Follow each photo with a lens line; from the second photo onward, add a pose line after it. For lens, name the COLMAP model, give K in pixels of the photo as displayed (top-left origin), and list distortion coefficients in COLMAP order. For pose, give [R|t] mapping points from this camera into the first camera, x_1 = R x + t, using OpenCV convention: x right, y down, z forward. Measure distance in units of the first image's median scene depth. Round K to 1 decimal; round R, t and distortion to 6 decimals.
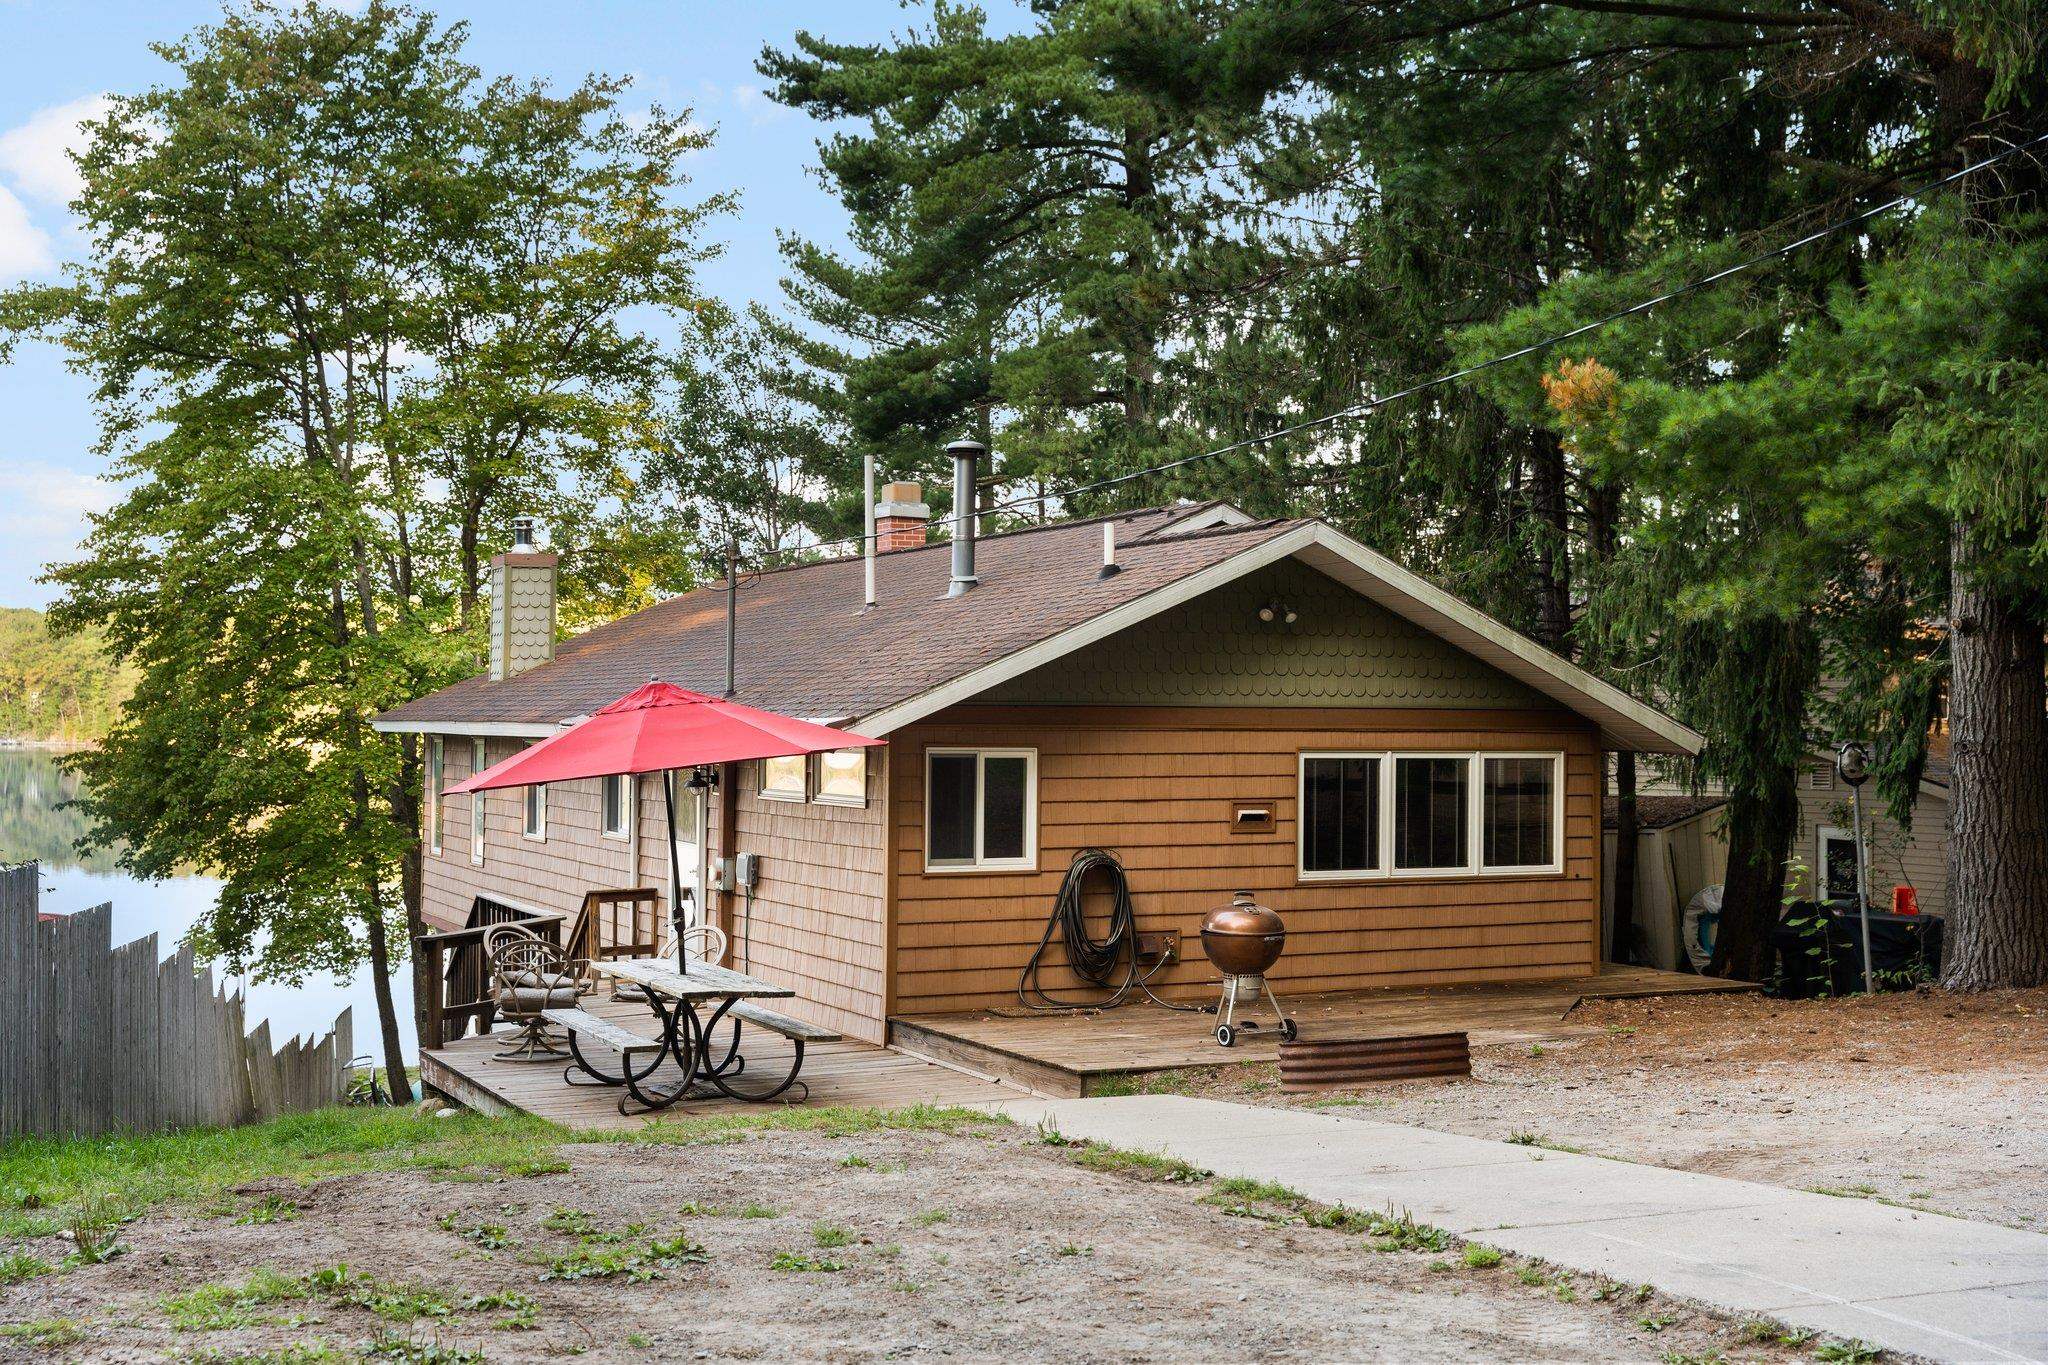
lens RADIAL K [[2366.7, 0, 1022.5], [0, 2366.7, 696.8], [0, 0, 1]] dist [0.030860, 0.000000]
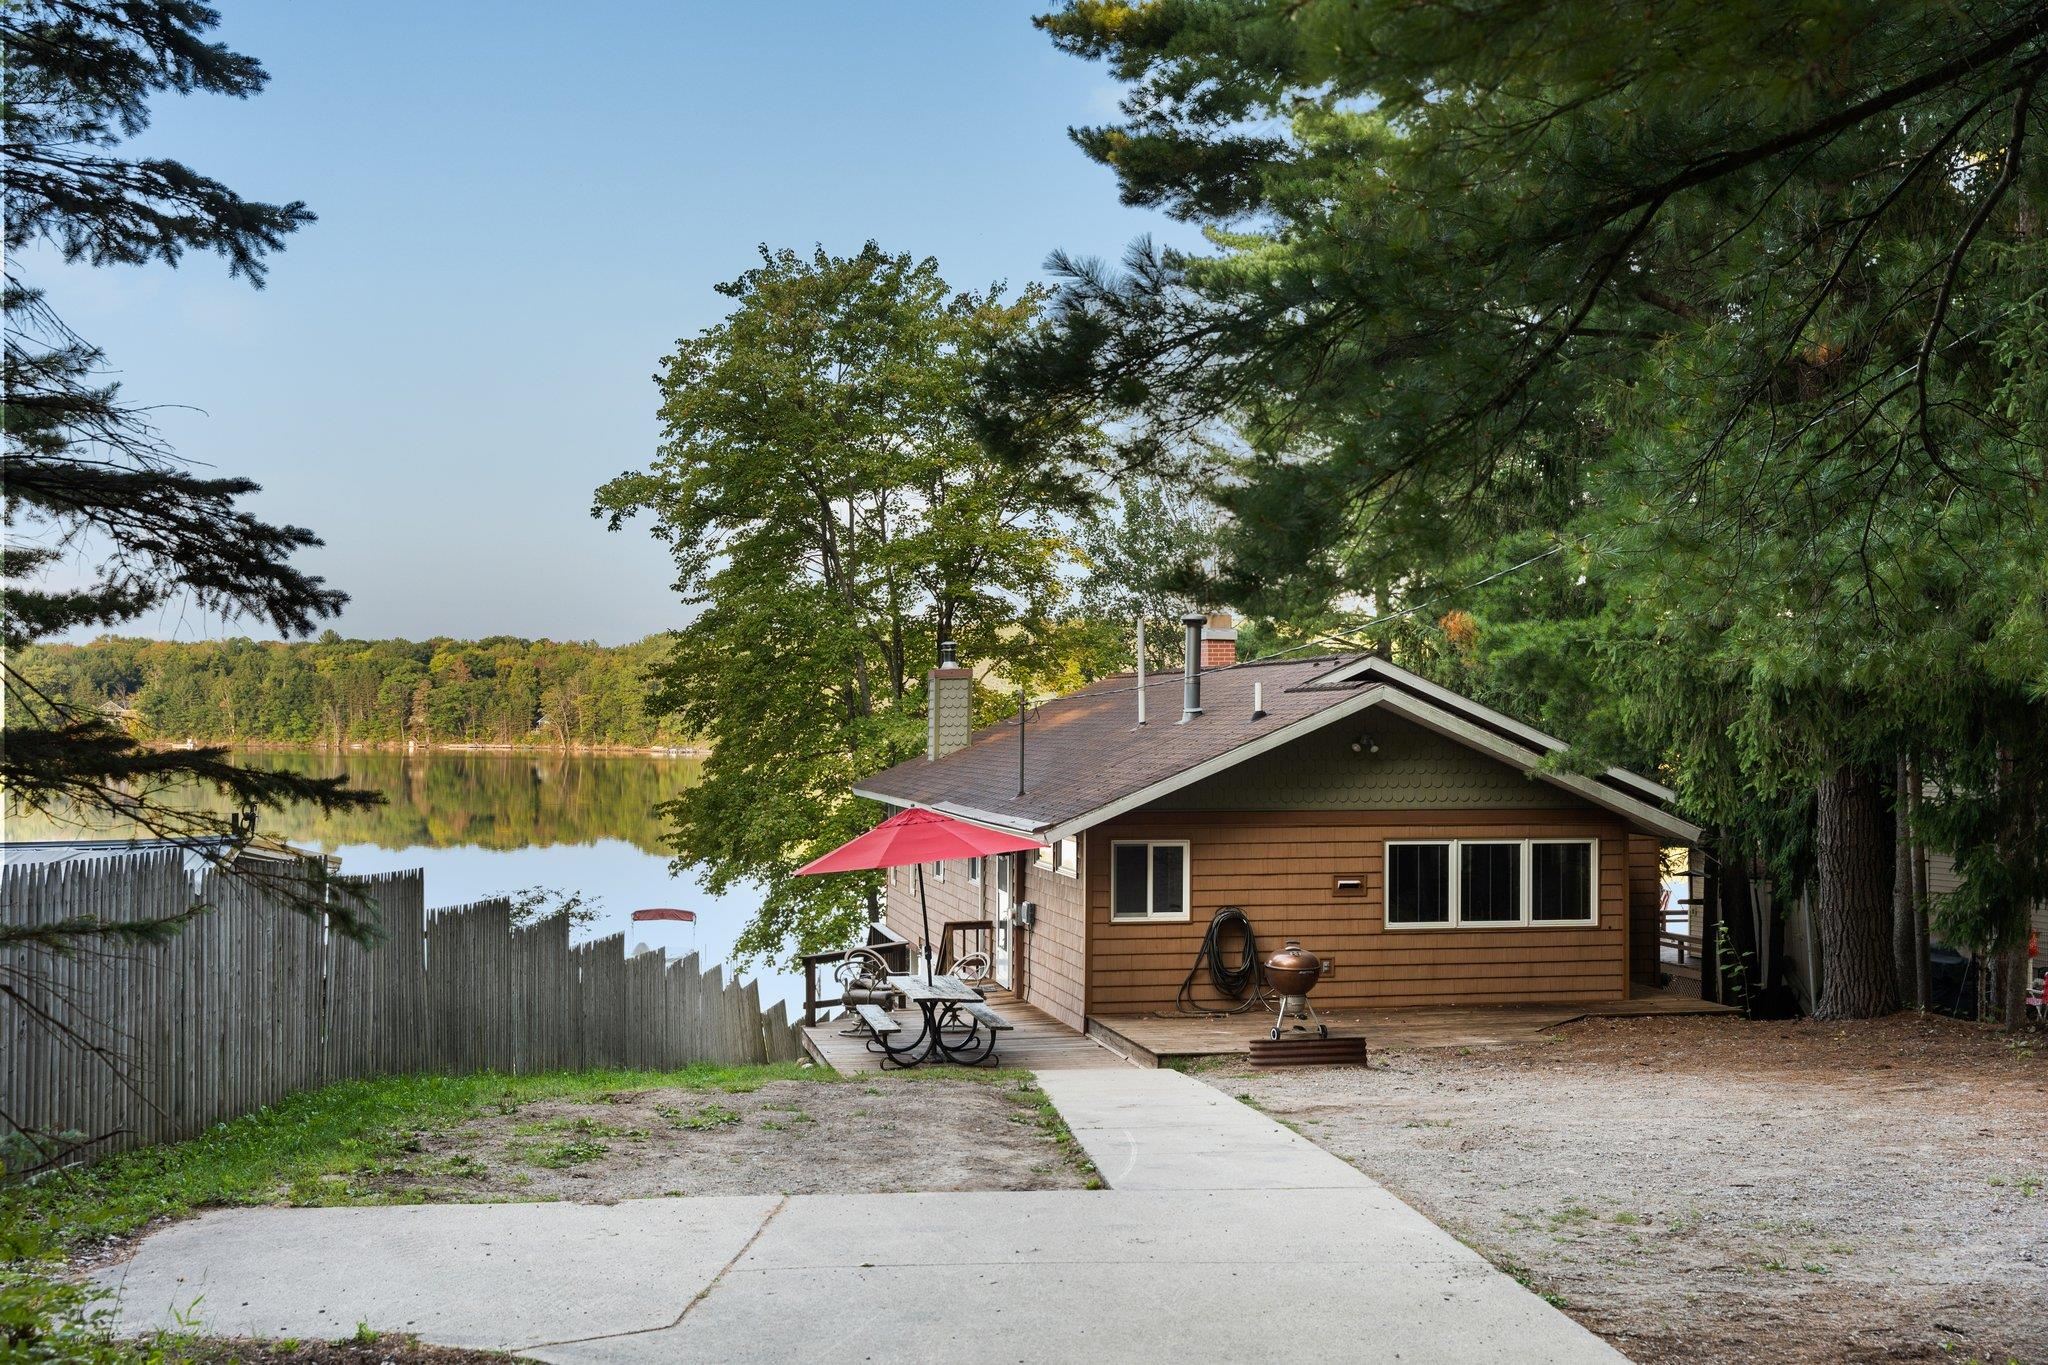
lens RADIAL K [[2192.4, 0, 1023.3], [0, 2192.4, 676.2], [0, 0, 1]] dist [0.063346, 0.000000]
pose [[0.968583, -0.010411, -0.248472, 0.235222], [0.007304, 0.999883, -0.013424, -0.060461], [0.248583, 0.011187, 0.968546, -0.361749]]
